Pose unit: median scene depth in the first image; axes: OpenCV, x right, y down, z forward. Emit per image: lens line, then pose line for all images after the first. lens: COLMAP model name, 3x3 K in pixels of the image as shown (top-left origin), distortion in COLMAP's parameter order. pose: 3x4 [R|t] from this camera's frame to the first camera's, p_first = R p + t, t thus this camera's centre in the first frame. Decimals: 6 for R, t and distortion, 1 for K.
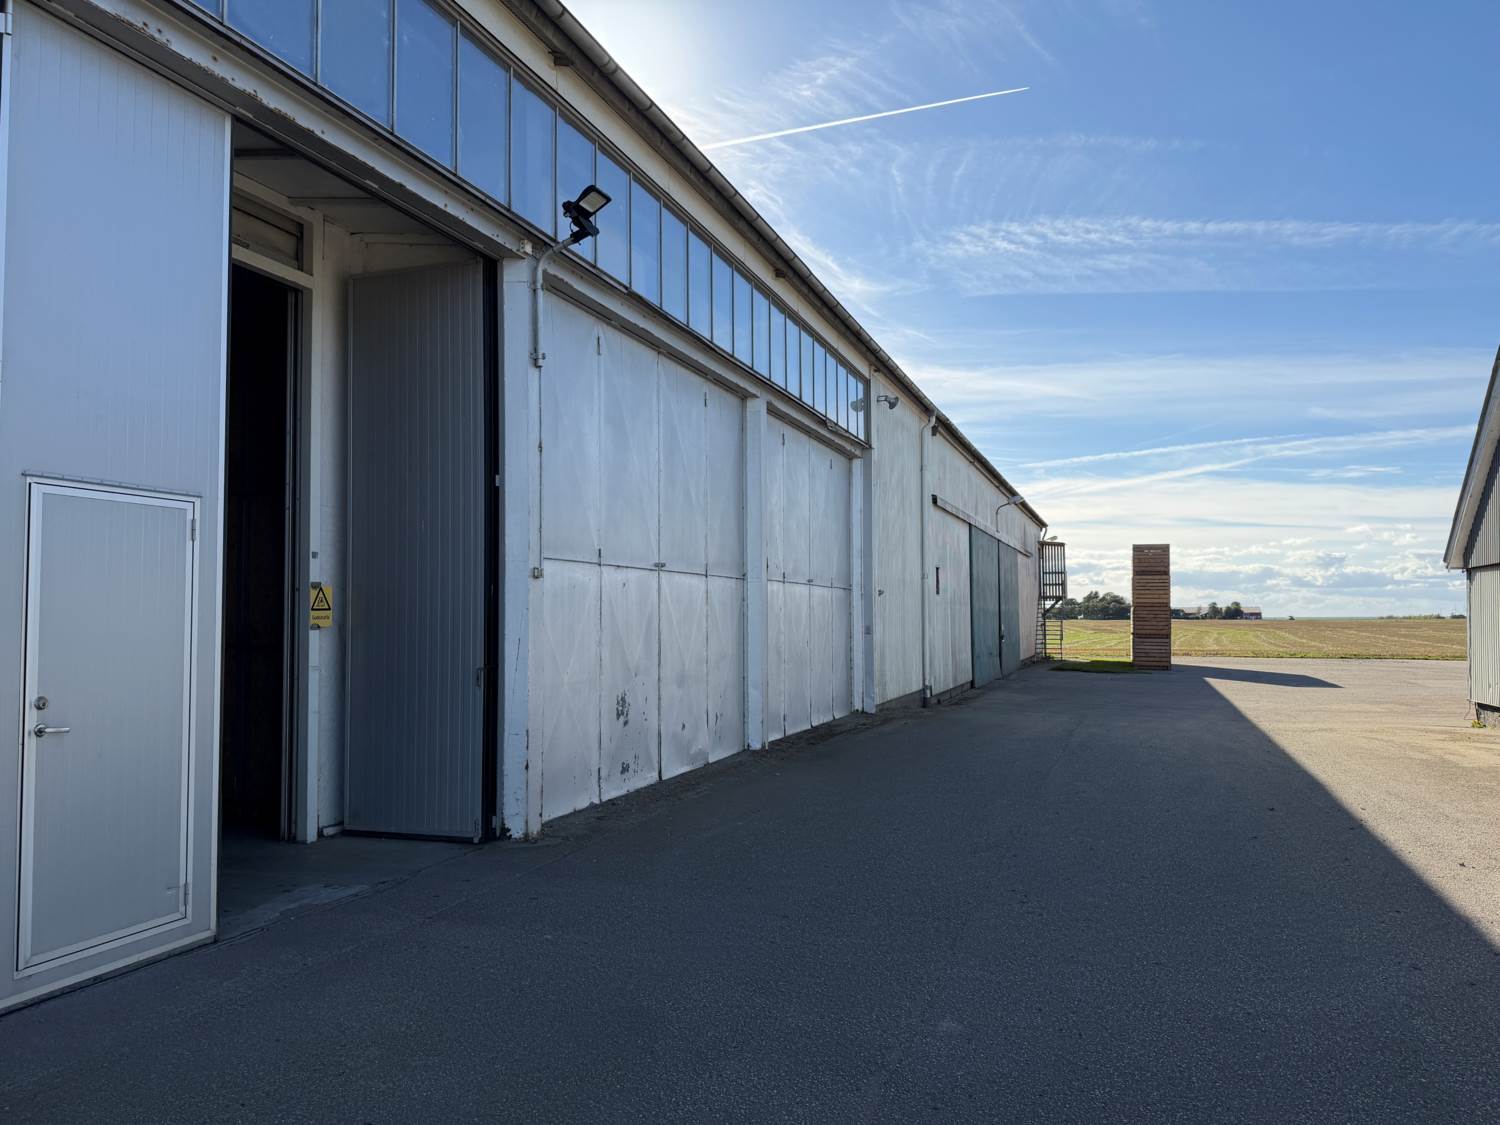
lens RADIAL K [[1032.7, 0, 738.8], [0, 1032.7, 565.4], [0, 0, 1]] dist [0.126517, -0.182402]
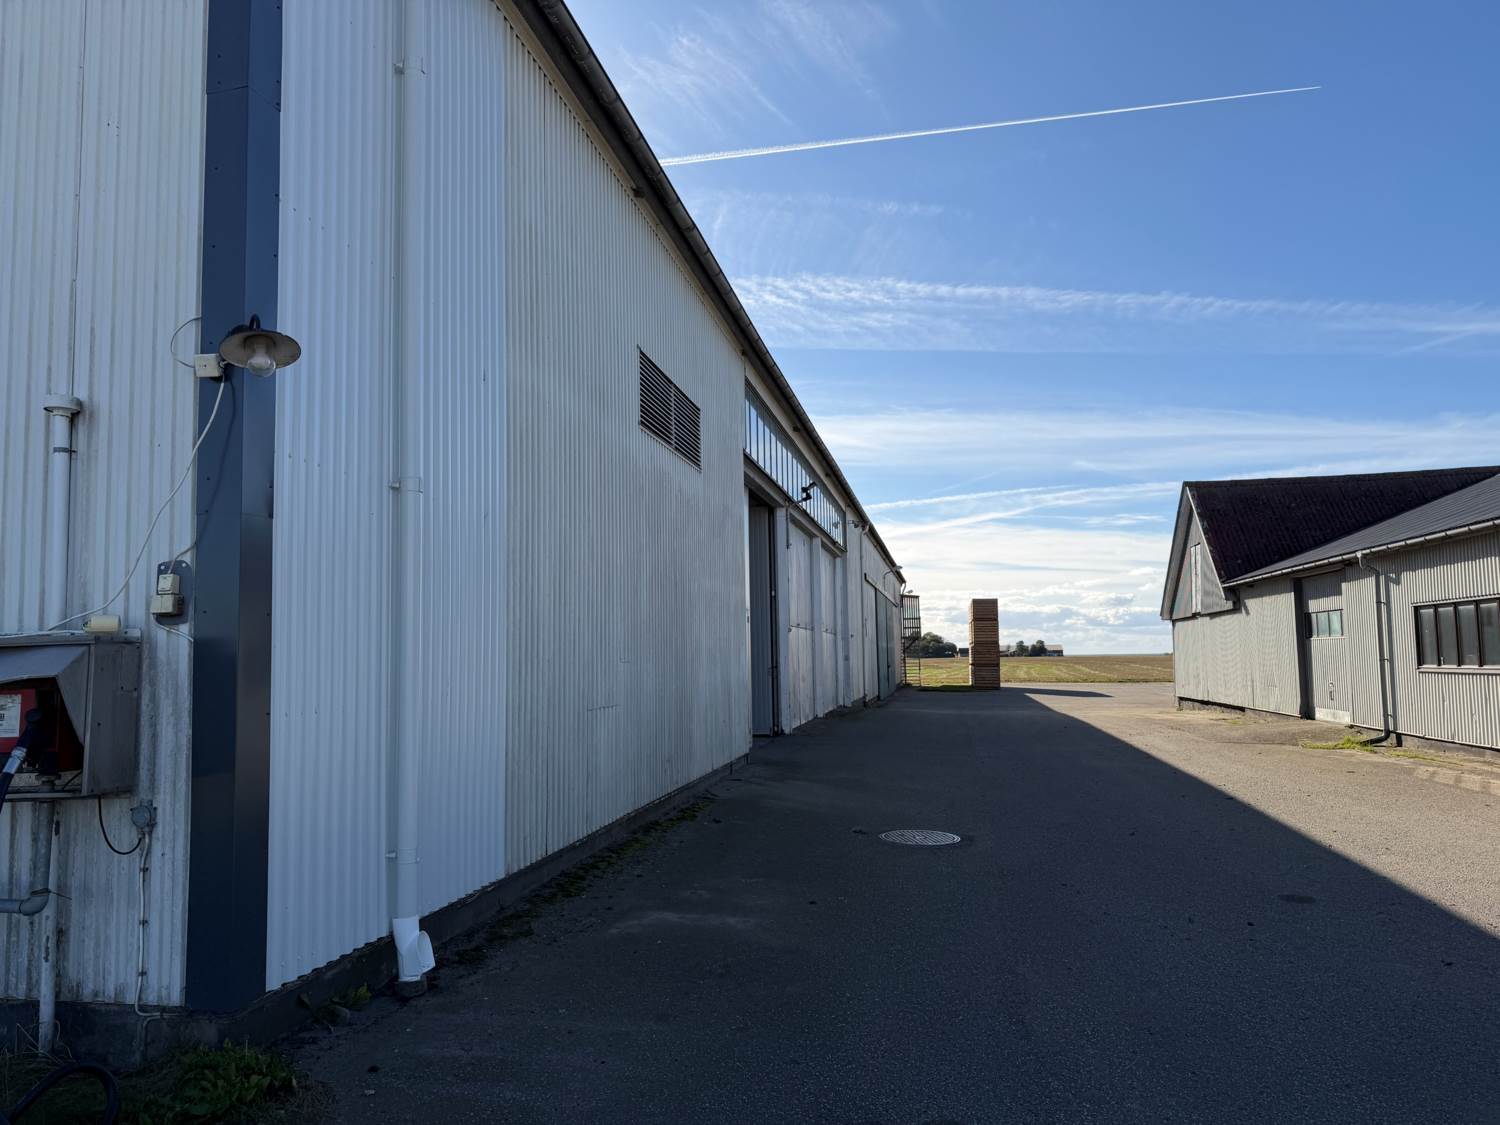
lens RADIAL K [[1032.7, 0, 738.8], [0, 1032.7, 565.4], [0, 0, 1]] dist [0.126517, -0.182402]
pose [[0.987121, 0.001332, 0.159971, -0.381489], [0.005205, 0.999168, -0.040439, -0.026192], [-0.159892, 0.040751, 0.986293, -0.780864]]
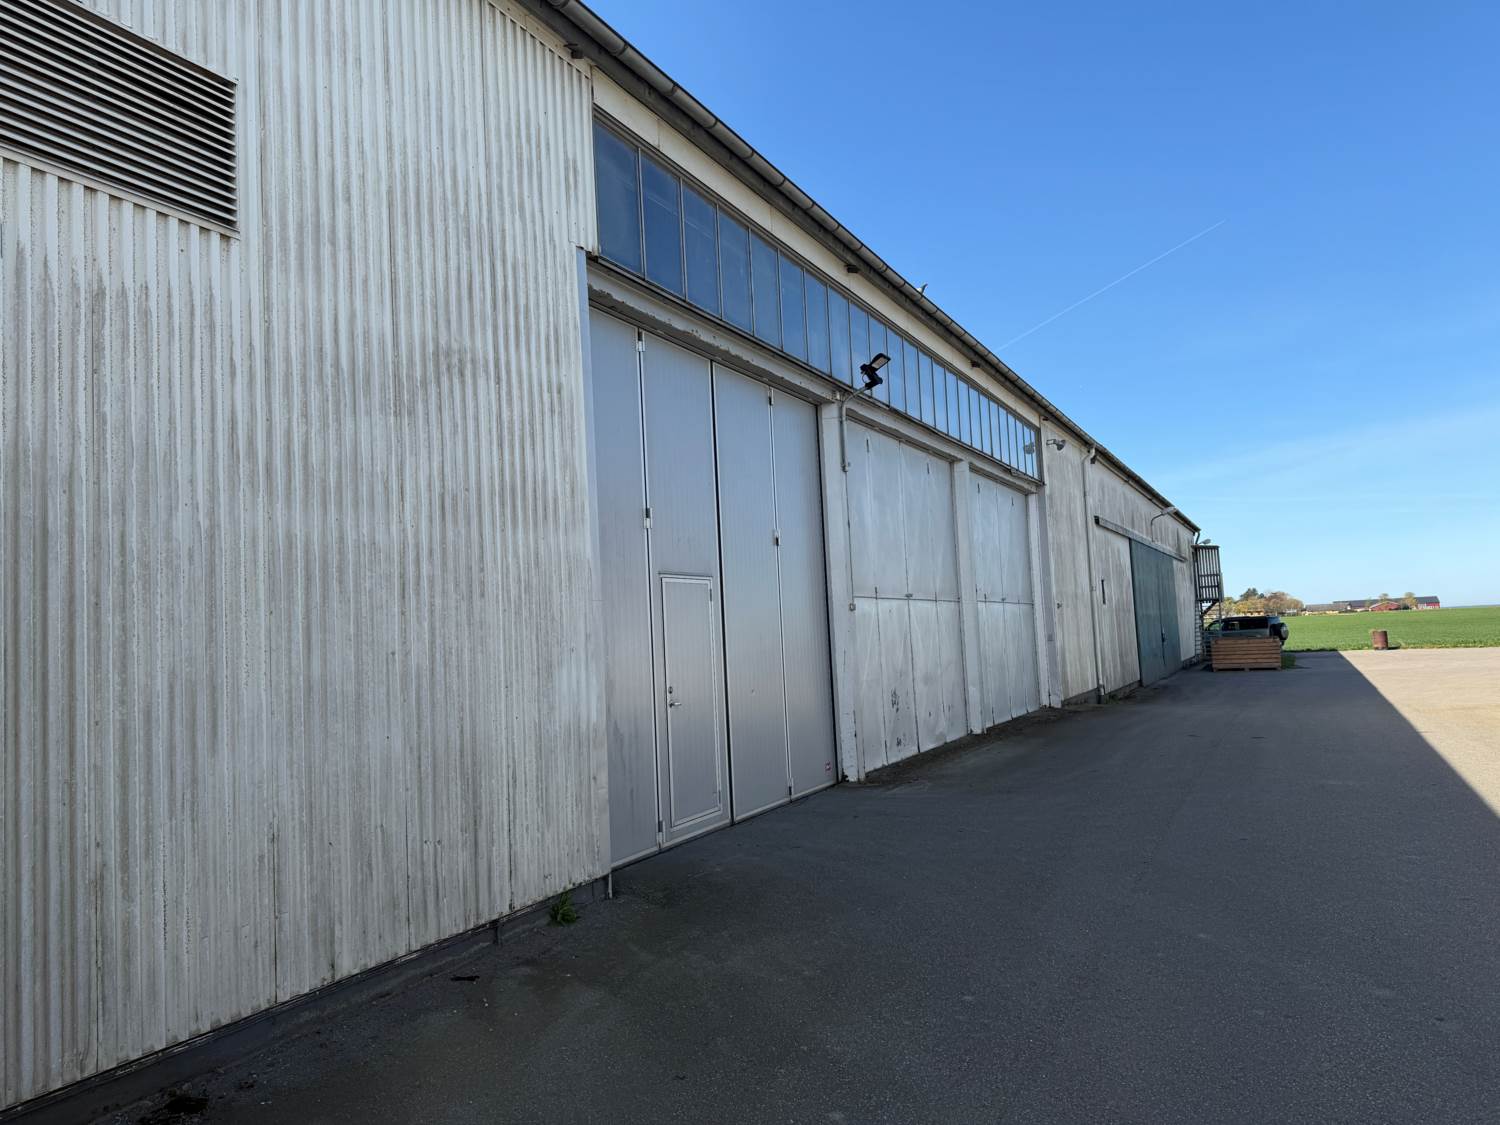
lens RADIAL K [[1032.7, 0, 738.8], [0, 1032.7, 565.4], [0, 0, 1]] dist [0.126517, -0.182402]
pose [[0.990840, -0.051453, -0.124851, -0.088659], [0.049402, 0.998589, -0.019465, -0.017218], [0.125676, 0.013119, 0.991985, -0.273802]]
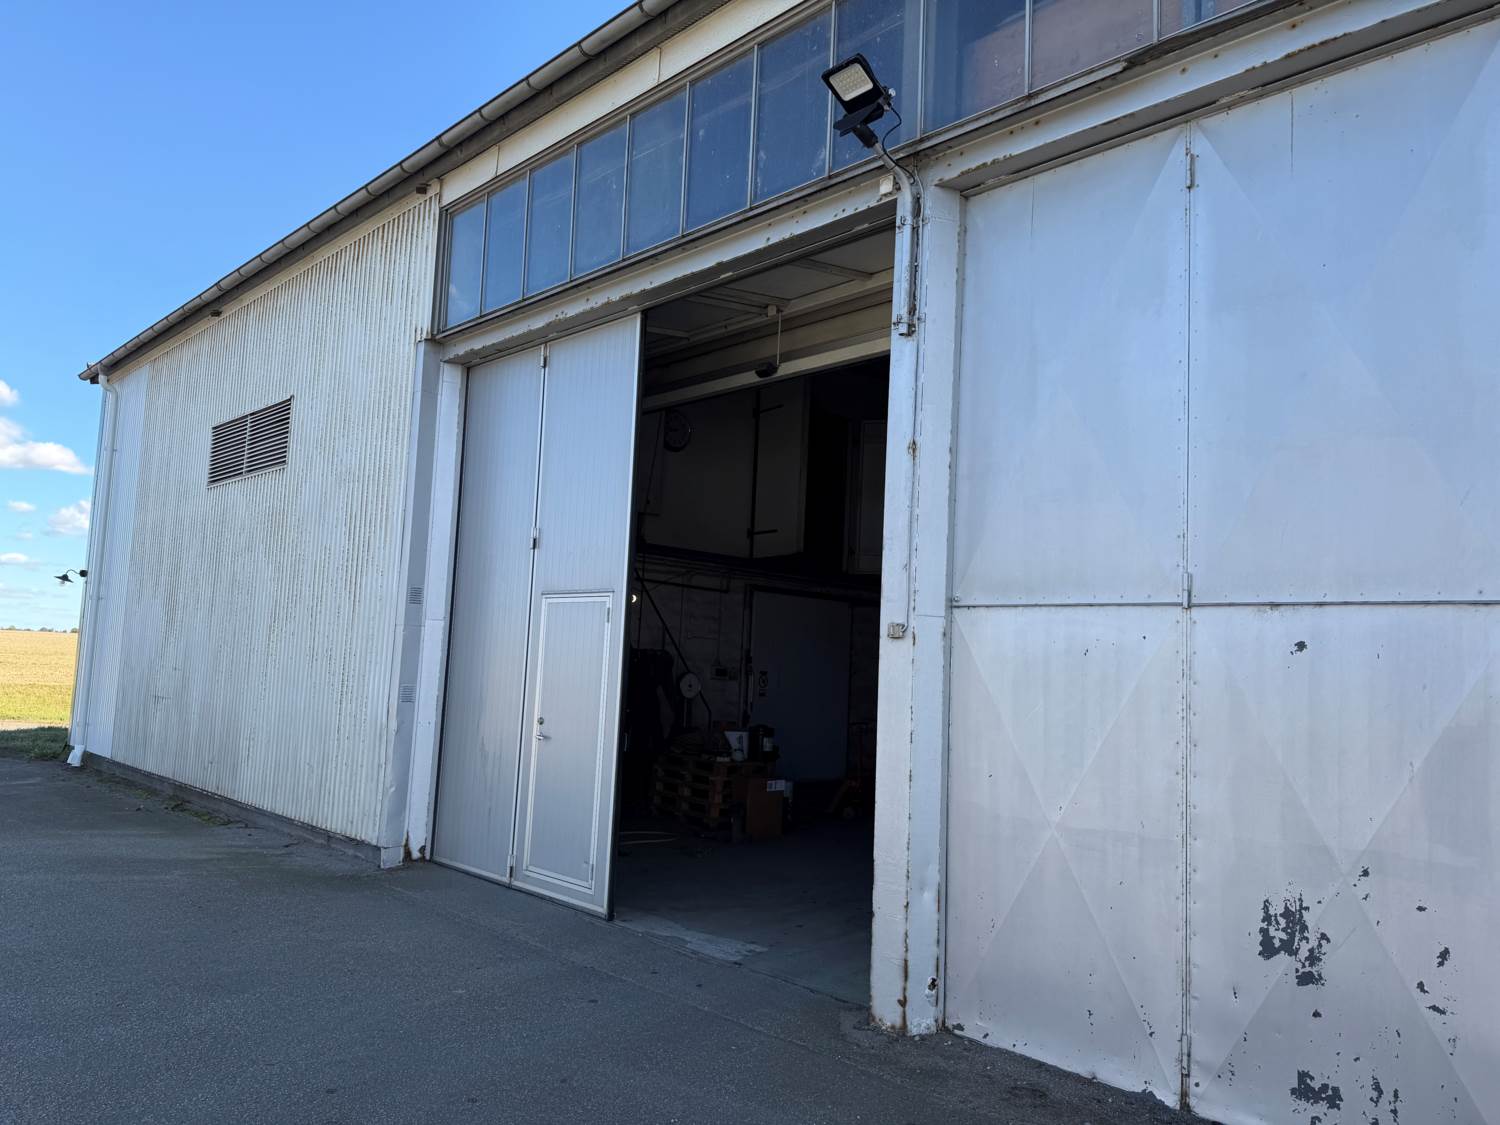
lens RADIAL K [[1042.9, 0, 755.5], [0, 1042.9, 574.7], [0, 0, 1]] dist [0.161510, -0.280652]
pose [[-0.417031, -0.100328, -0.903338, 0.252807], [-0.000949, 0.993937, -0.109951, 0.024772], [0.908892, -0.044996, -0.414597, 0.642290]]
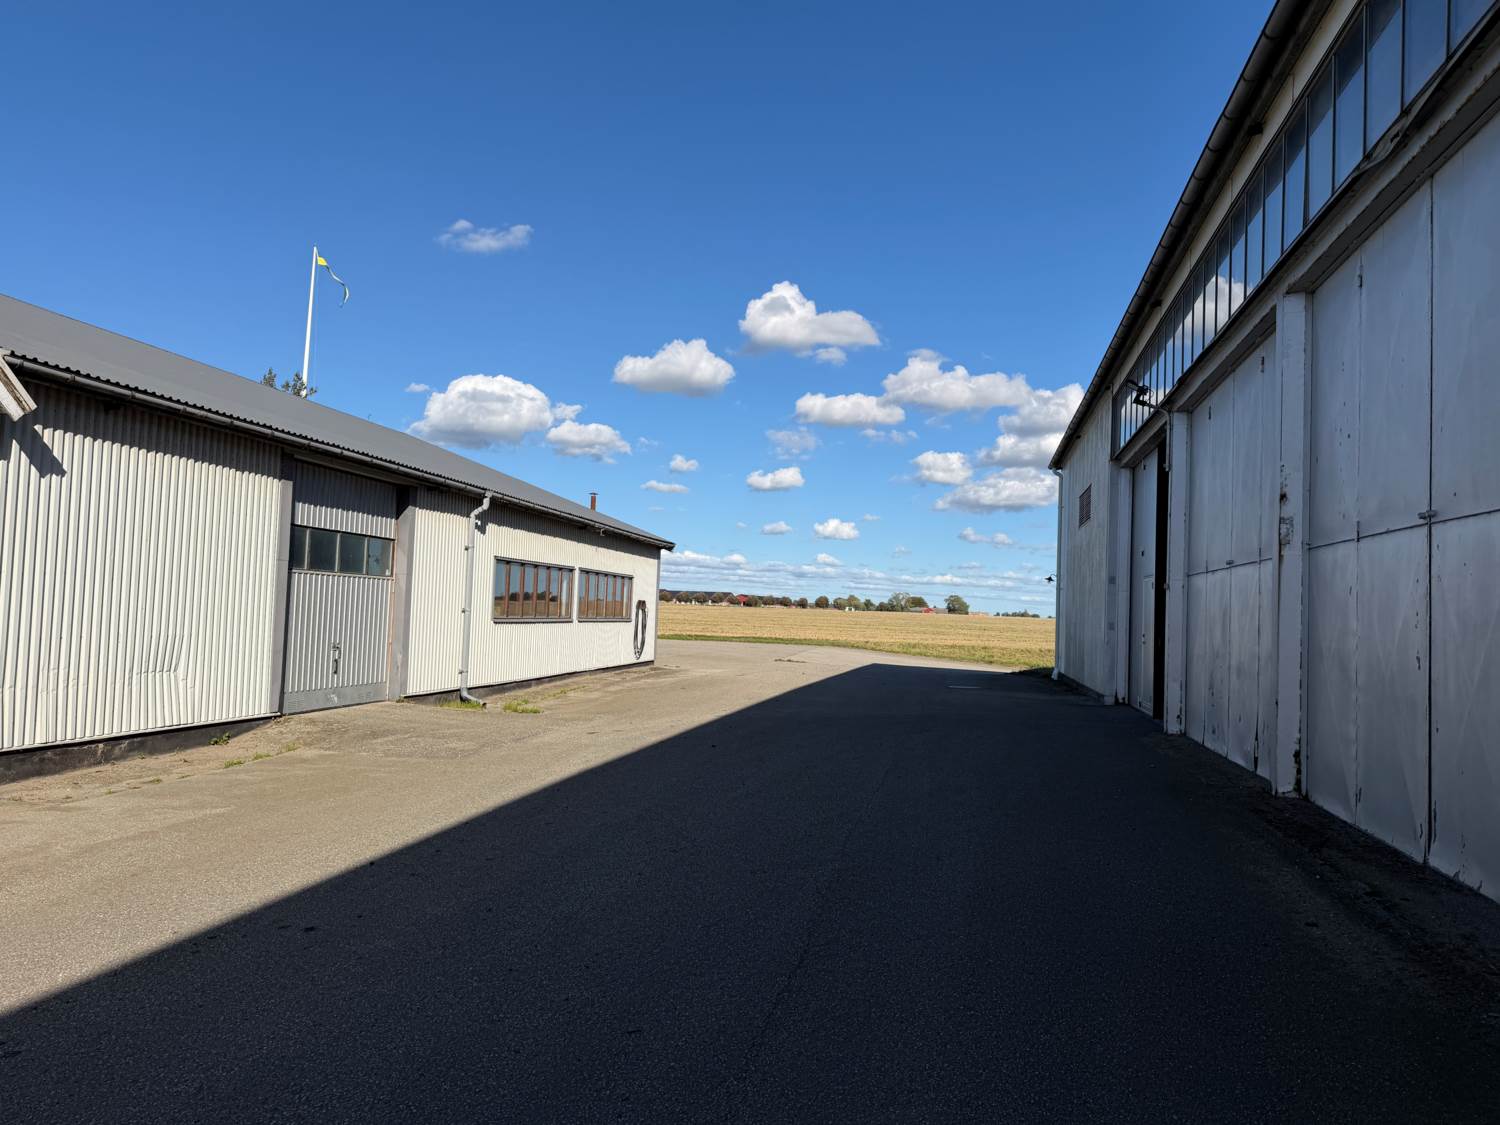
lens RADIAL K [[1042.9, 0, 755.5], [0, 1042.9, 574.7], [0, 0, 1]] dist [0.161510, -0.280652]
pose [[-0.987036, -0.035232, -0.156584, 0.419911], [-0.021940, 0.996069, -0.085818, 0.084509], [0.158992, -0.081270, -0.983929, 1.425719]]
